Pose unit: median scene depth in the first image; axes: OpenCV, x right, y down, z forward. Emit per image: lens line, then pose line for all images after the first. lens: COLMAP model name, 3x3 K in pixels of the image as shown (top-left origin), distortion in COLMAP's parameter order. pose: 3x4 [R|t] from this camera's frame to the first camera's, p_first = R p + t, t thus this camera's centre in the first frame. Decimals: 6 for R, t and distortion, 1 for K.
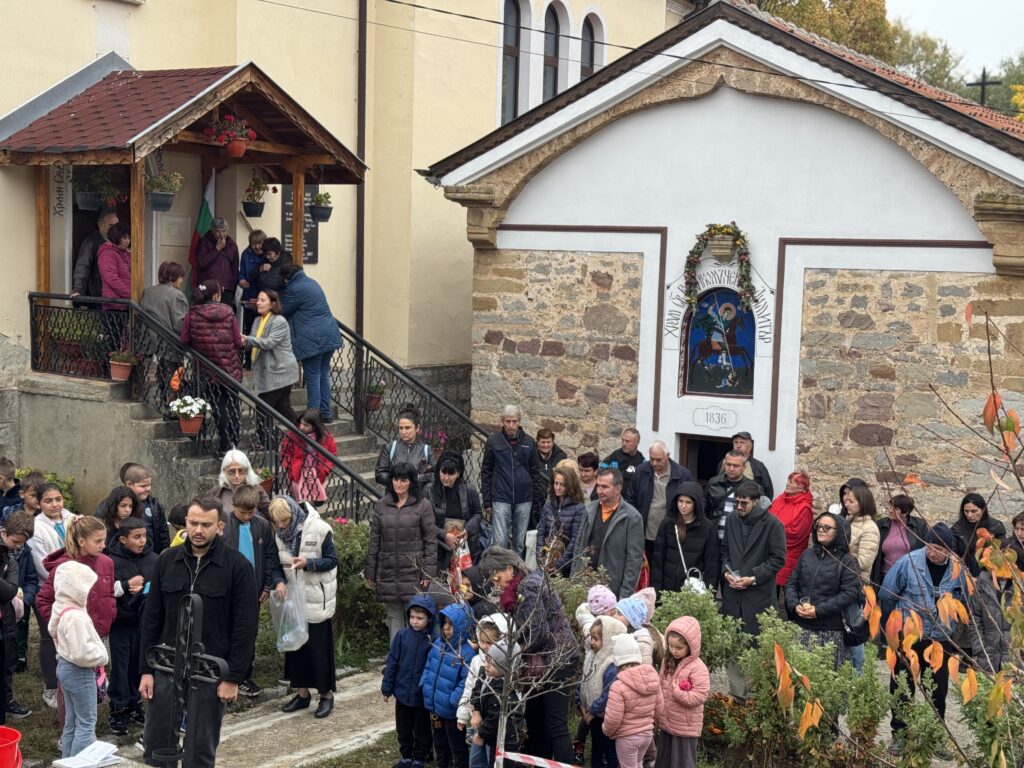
lens RADIAL K [[1438.9, 0, 516.9], [0, 1438.9, 383.3], [0, 0, 1]] dist [0.145256, 0.000000]
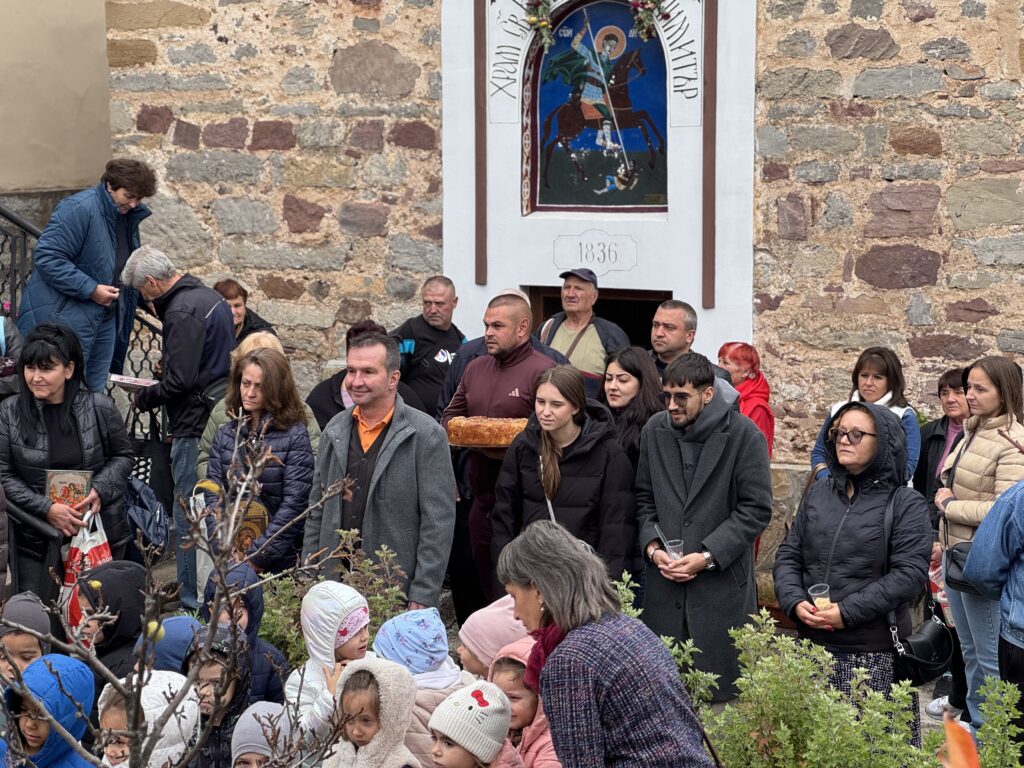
lens RADIAL K [[2303.2, 0, 493.9], [0, 2303.2, 356.0], [0, 0, 1]] dist [0.255149, 0.000000]
pose [[0.993343, -0.049940, 0.103804, 0.014307], [0.046323, 0.998242, 0.036971, 0.028007], [-0.105468, -0.031916, 0.993910, 0.183761]]
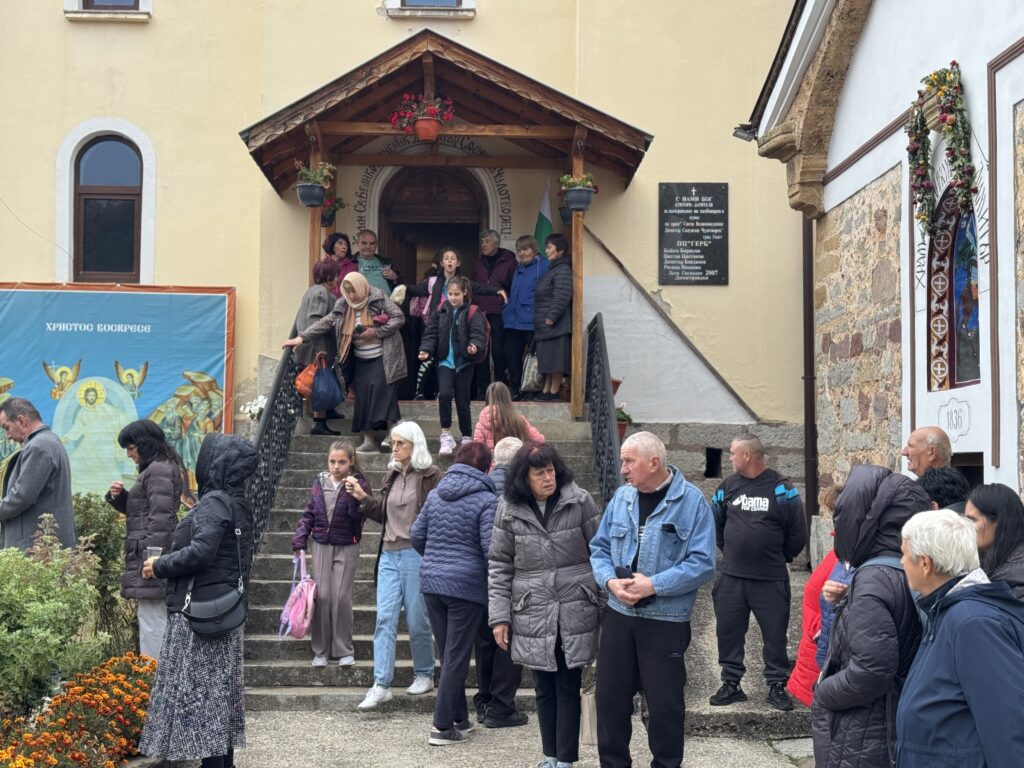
lens RADIAL K [[1438.9, 0, 518.4], [0, 1438.9, 377.1], [0, 0, 1]] dist [0.145256, 0.000000]
pose [[0.538854, -0.088017, -0.837789, 0.499821], [-0.064778, 0.987253, -0.145383, 0.096765], [0.839905, 0.132610, 0.526283, 0.555377]]
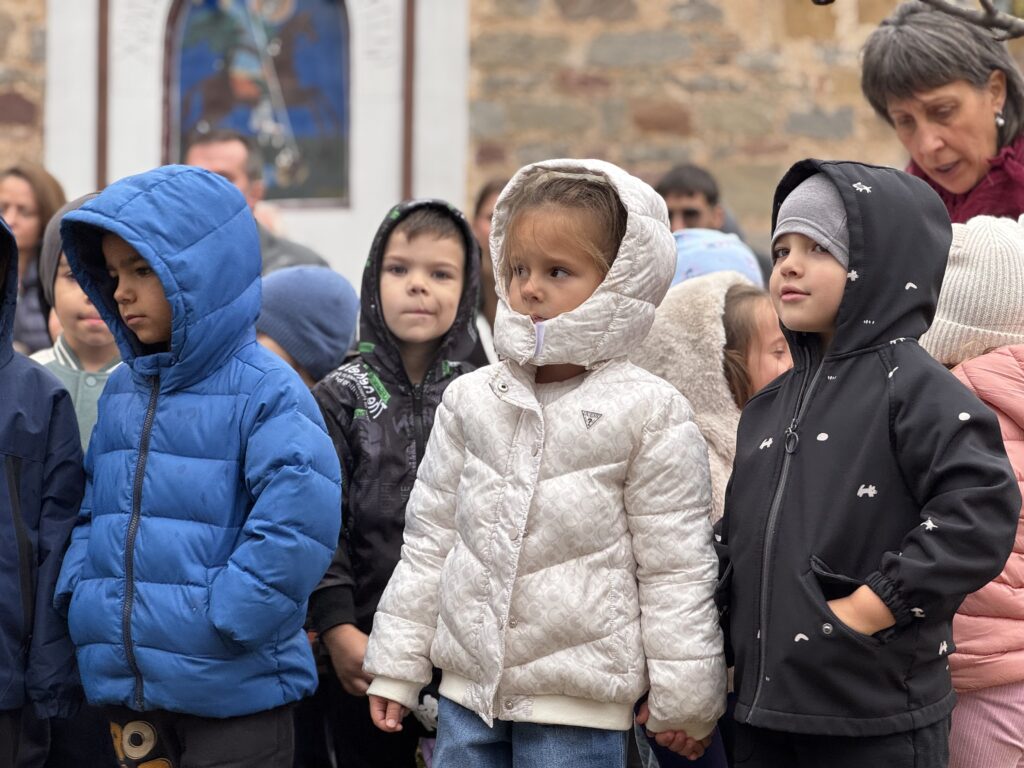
lens RADIAL K [[2303.2, 0, 505.6], [0, 2303.2, 384.0], [0, 0, 1]] dist [0.255149, 0.000000]
pose [[0.896237, -0.007855, 0.443506, -0.086496], [0.056724, 0.993664, -0.097030, 0.123258], [-0.439934, 0.112119, 0.891004, 0.385901]]
